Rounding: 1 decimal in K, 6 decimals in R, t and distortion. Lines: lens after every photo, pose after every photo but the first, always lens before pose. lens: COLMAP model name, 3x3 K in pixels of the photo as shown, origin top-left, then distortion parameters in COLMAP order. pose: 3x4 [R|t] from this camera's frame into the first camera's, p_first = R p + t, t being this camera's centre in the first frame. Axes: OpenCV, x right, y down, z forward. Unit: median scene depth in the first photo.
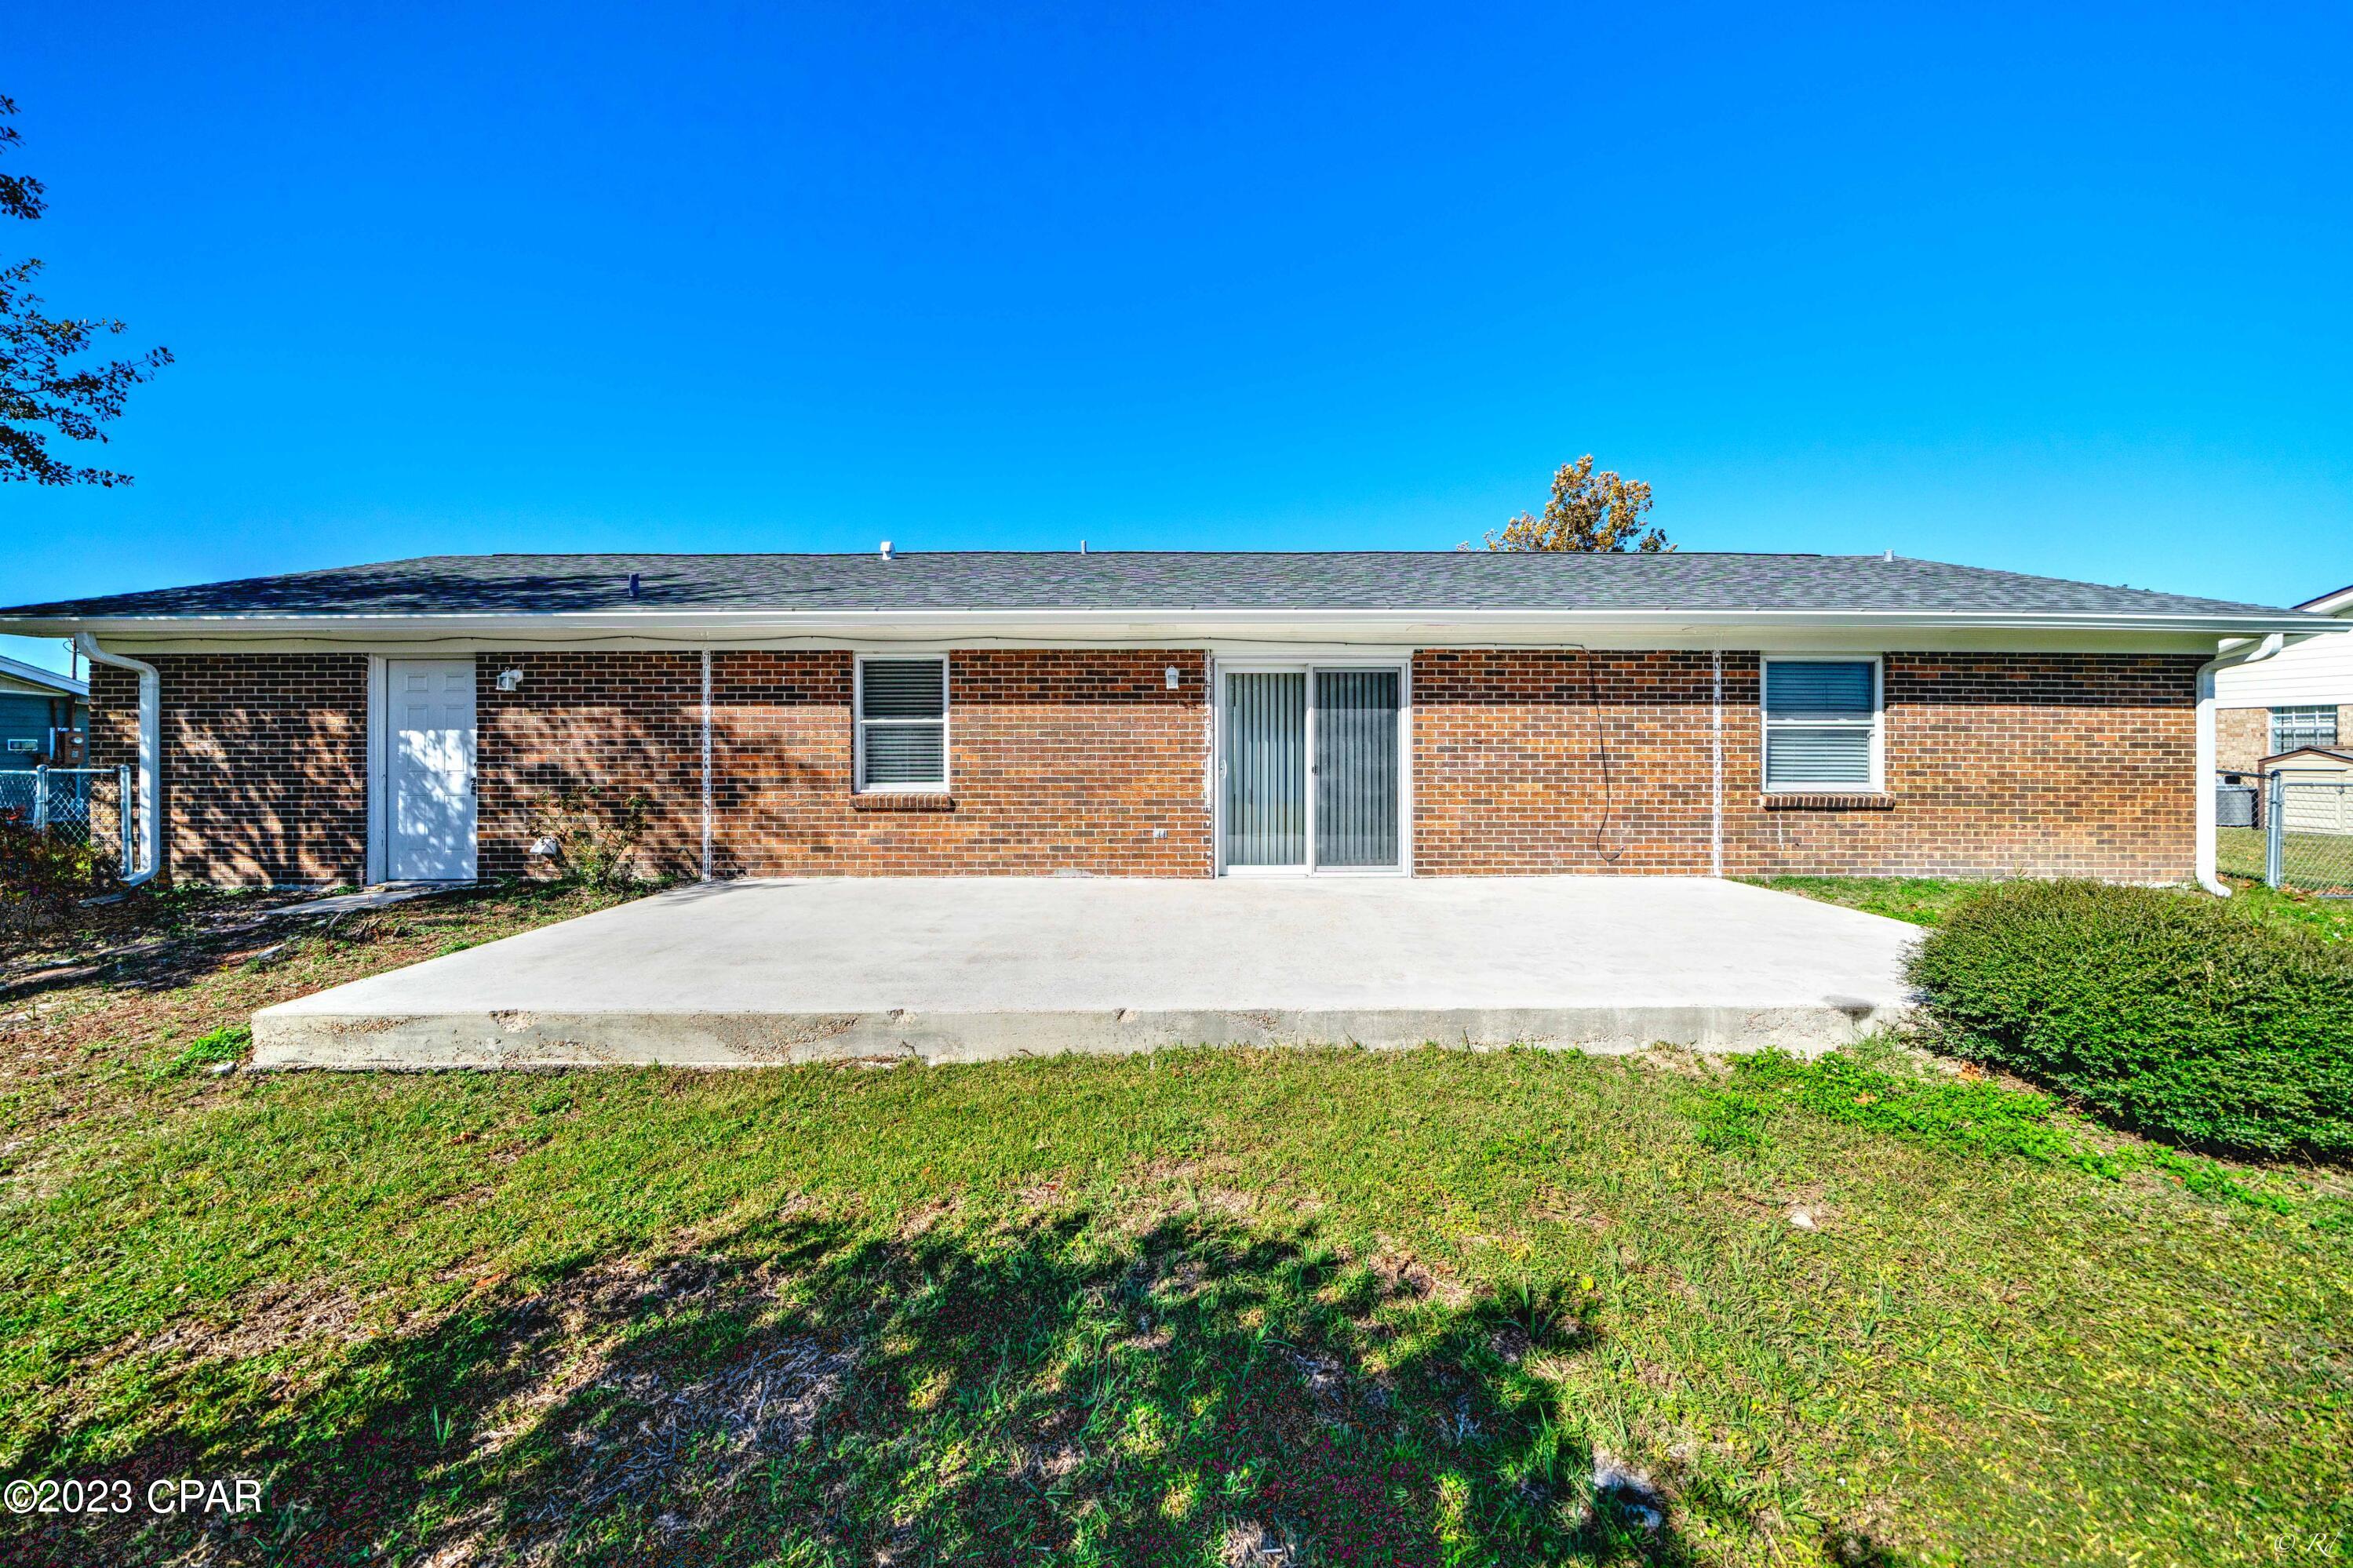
lens RADIAL K [[838.7, 0, 1176.5], [0, 838.7, 779.9], [0, 0, 1]] dist [-0.003733, -0.000080]
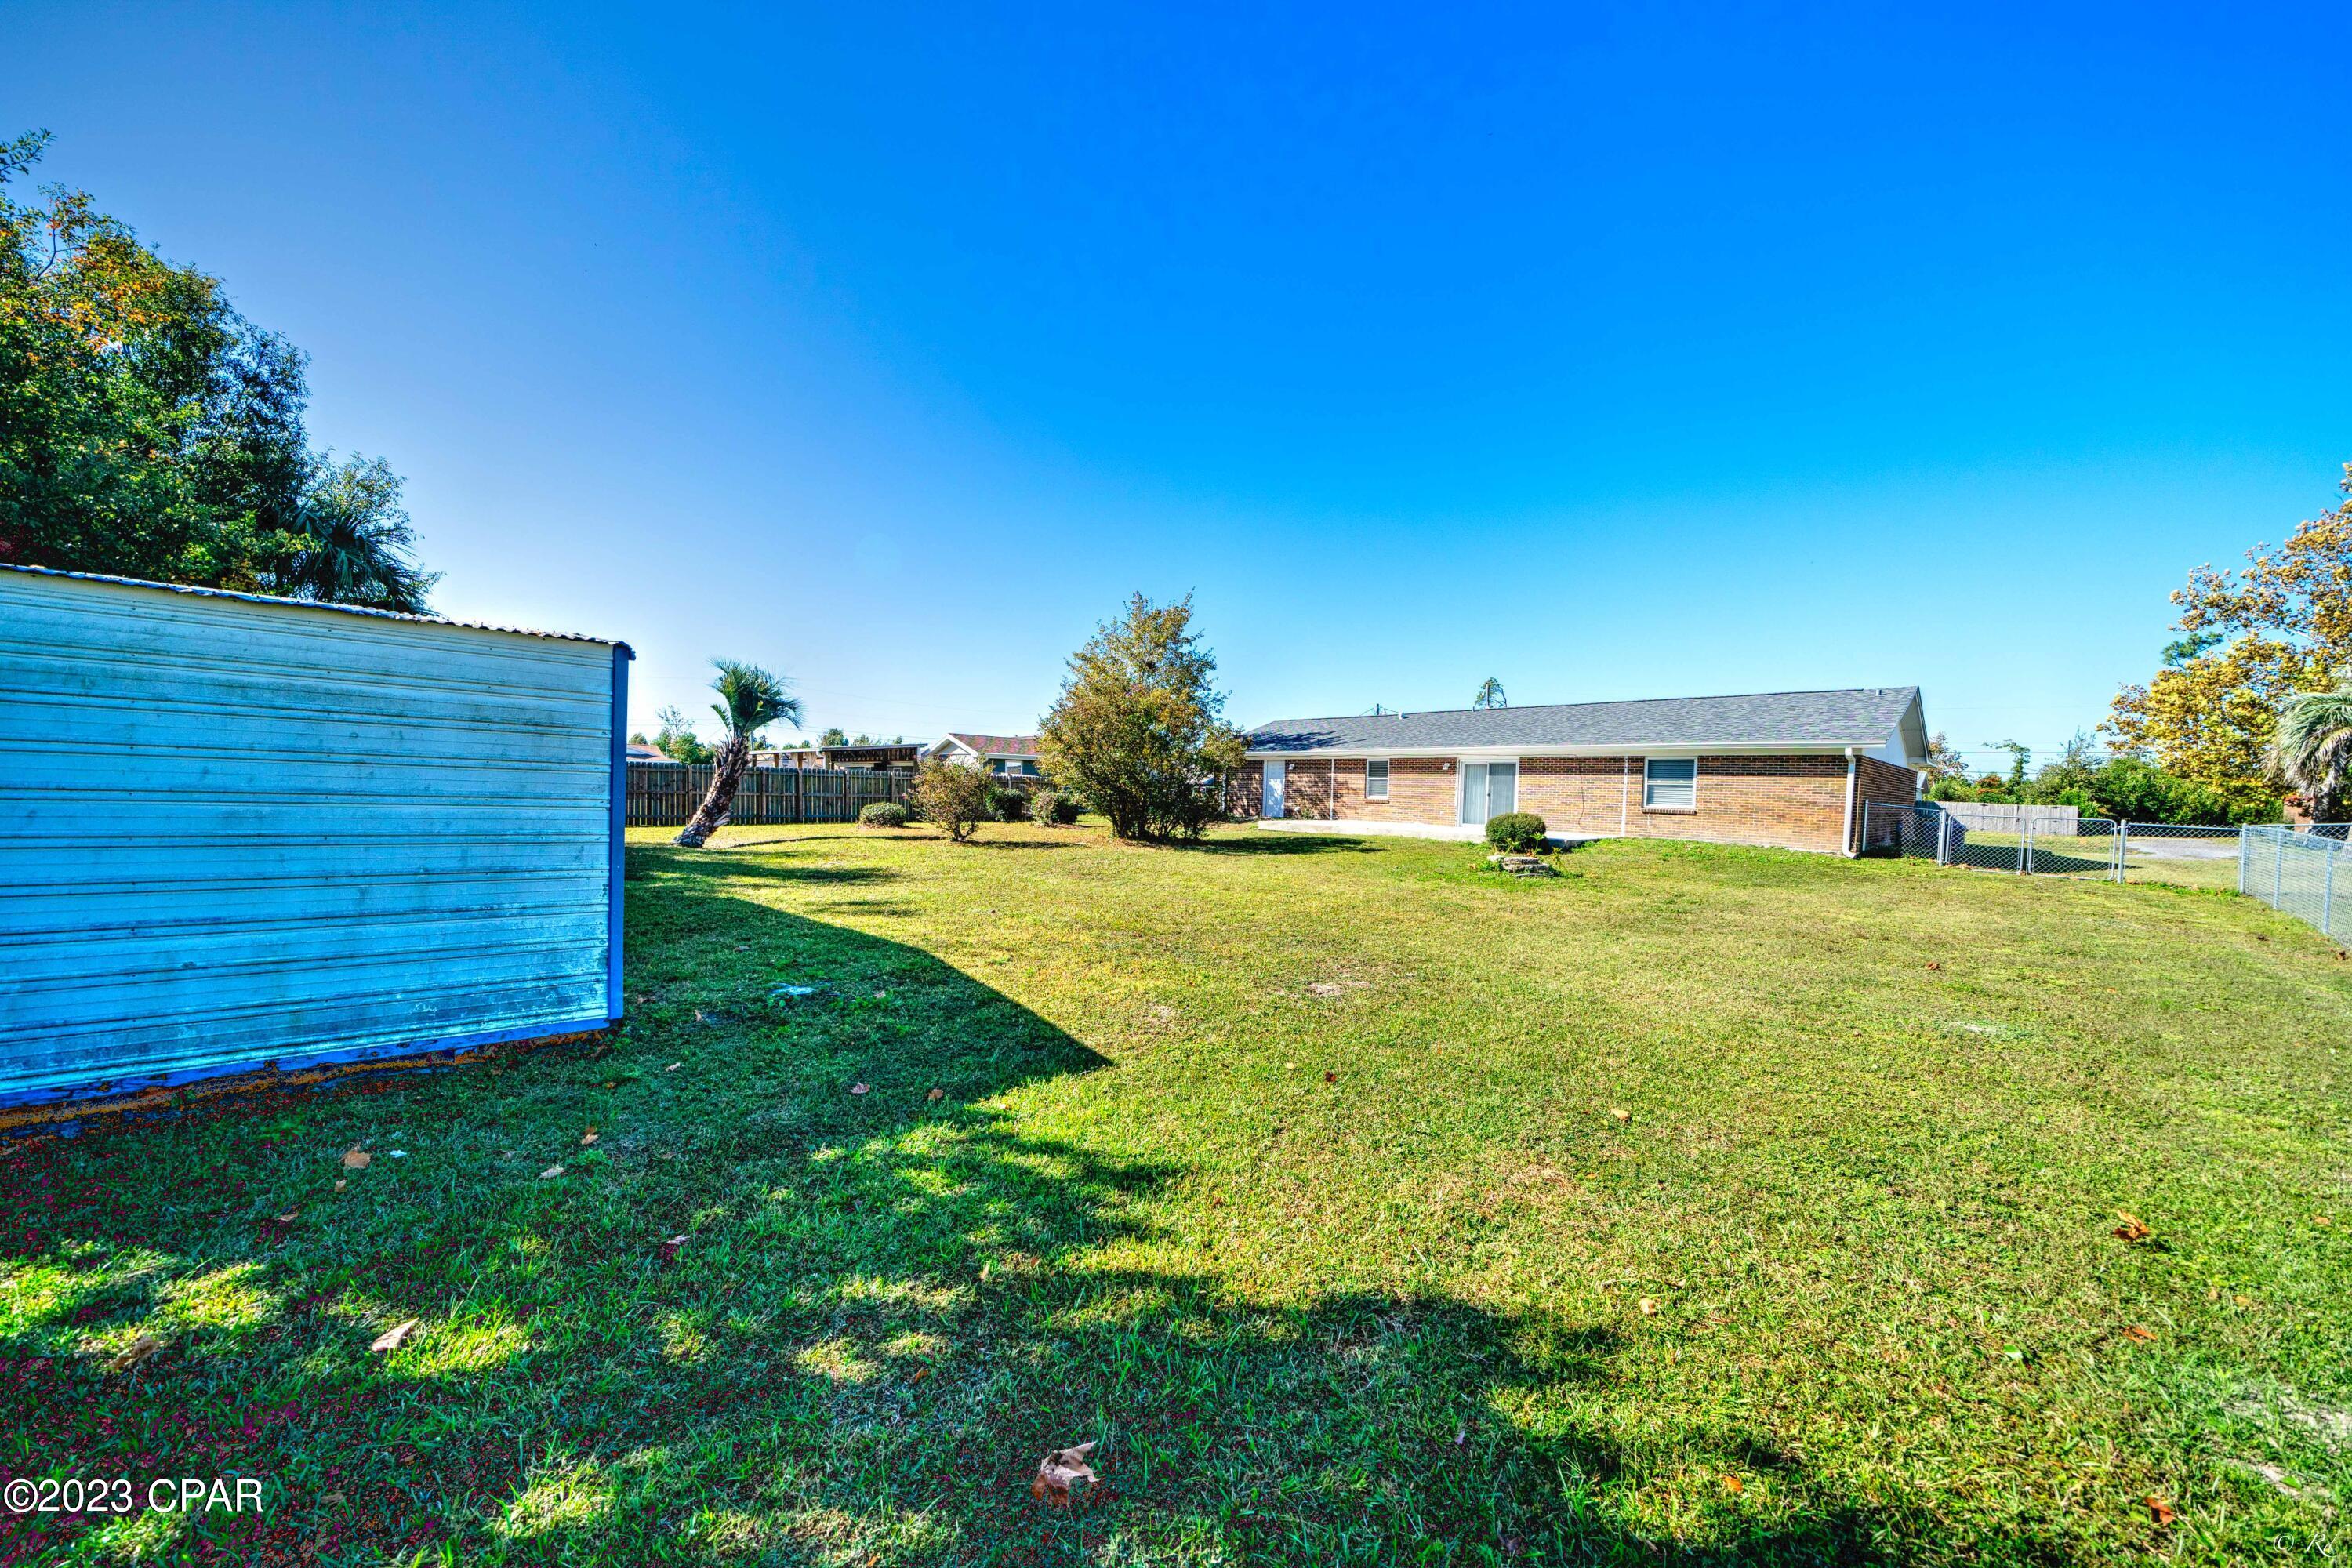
lens RADIAL K [[838.4, 0, 1175.7], [0, 838.4, 787.6], [0, 0, 1]] dist [-0.003733, -0.000080]
pose [[0.684300, 0.019945, -0.728928, 1.686967], [-0.033798, 0.999419, -0.004383, 0.015895], [0.728417, 0.027636, 0.684577, -2.069243]]
